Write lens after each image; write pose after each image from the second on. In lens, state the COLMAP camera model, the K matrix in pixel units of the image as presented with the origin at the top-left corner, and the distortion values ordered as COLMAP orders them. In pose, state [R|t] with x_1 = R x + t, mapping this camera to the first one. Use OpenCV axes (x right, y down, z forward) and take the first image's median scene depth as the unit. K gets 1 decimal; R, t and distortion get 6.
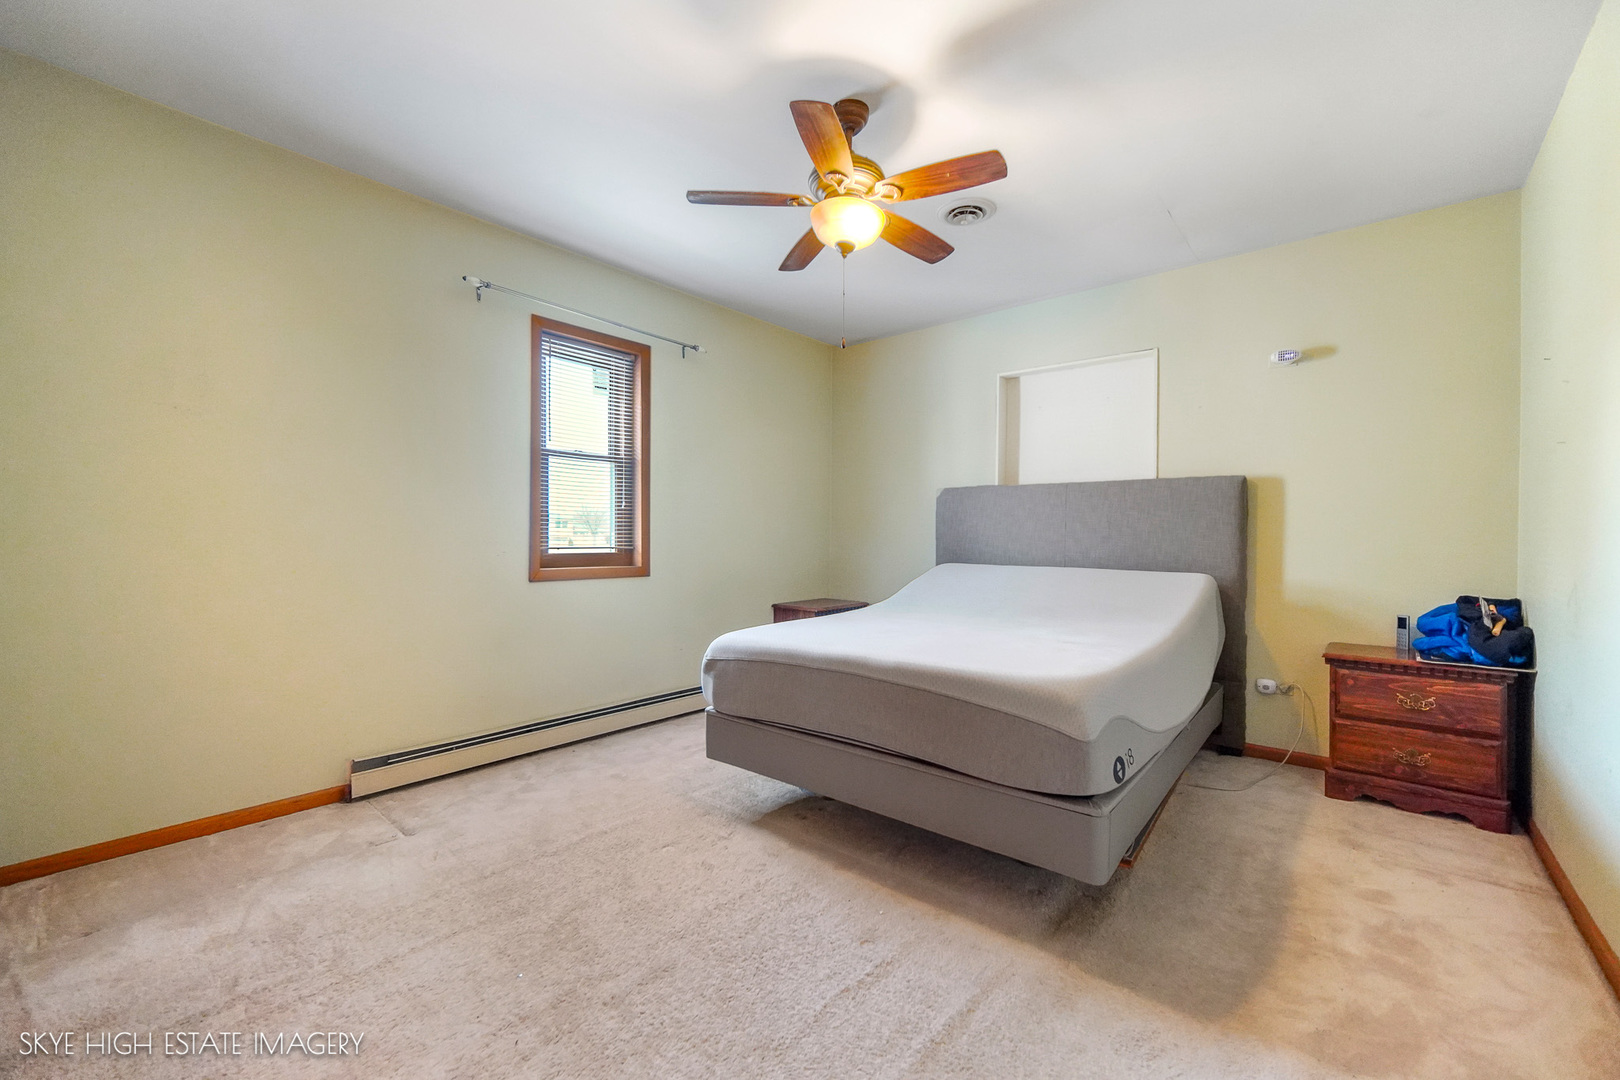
lens RADIAL K [[645.7, 0, 811.4], [0, 645.7, 533.4], [0, 0, 1]] dist [0.001211, 0.000009]
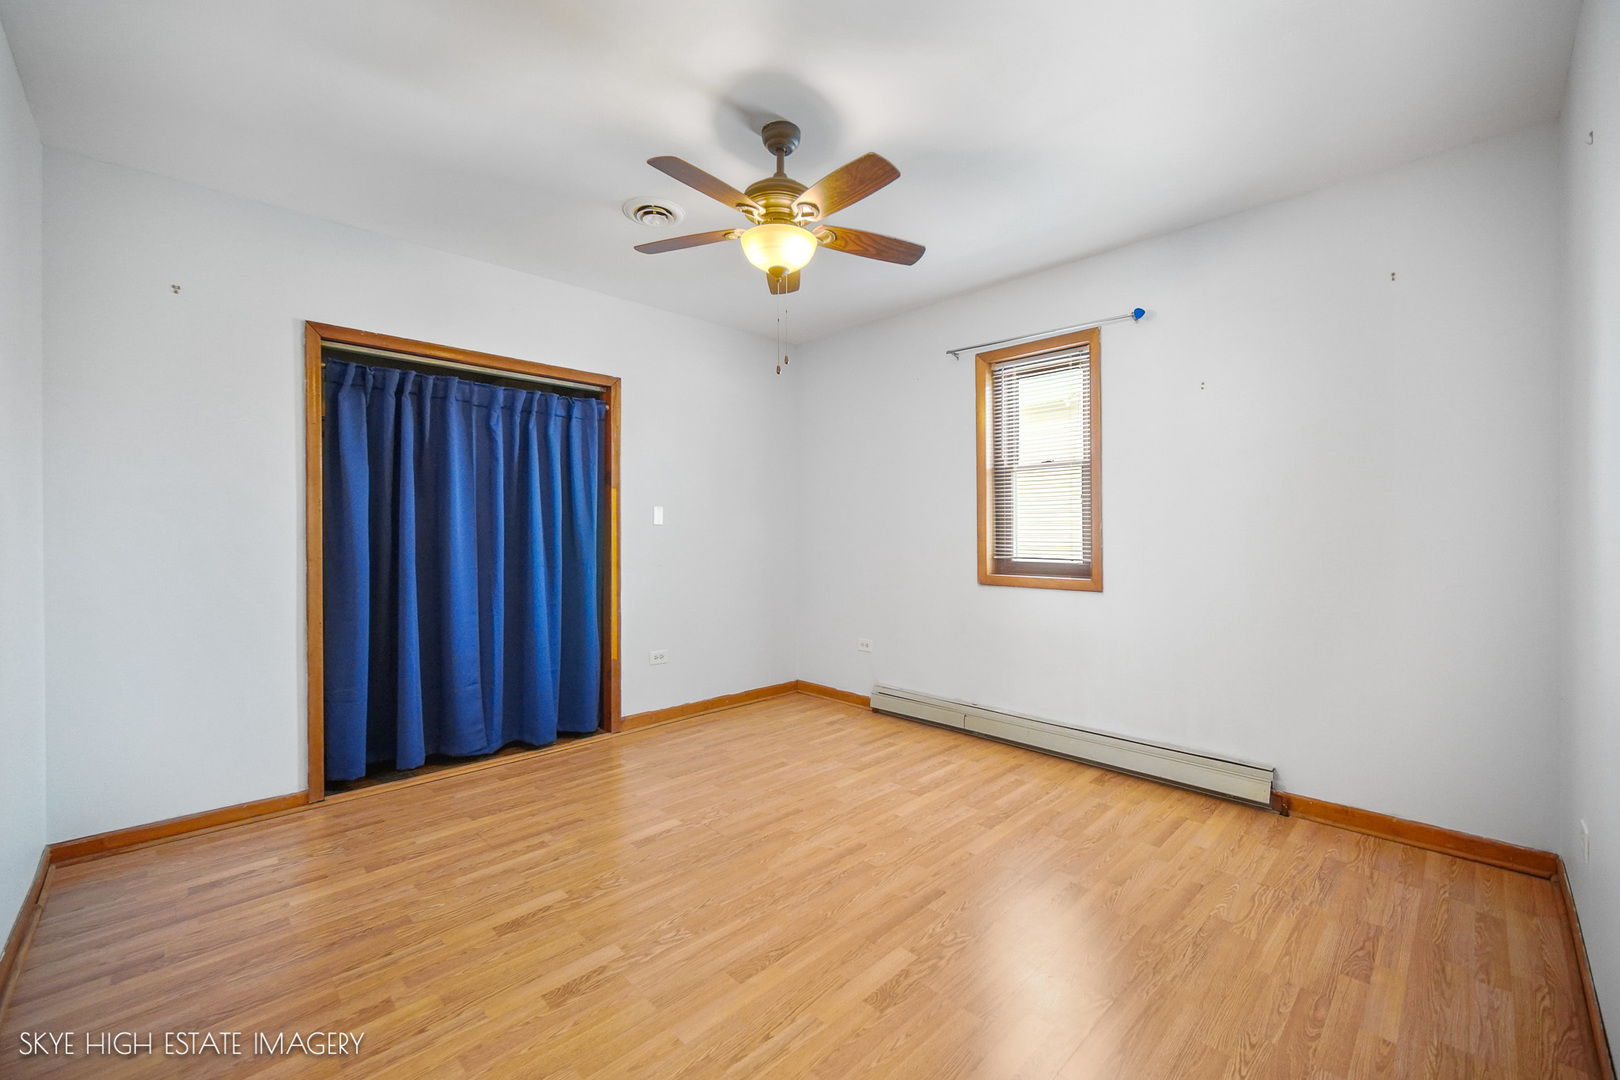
lens RADIAL K [[645.7, 0, 811.4], [0, 645.7, 533.4], [0, 0, 1]] dist [0.001211, 0.000009]
pose [[-0.073300, -0.011121, -0.997248, 0.679556], [-0.005089, 0.999929, -0.010777, -0.001333], [0.997297, 0.004285, -0.073352, 0.718198]]
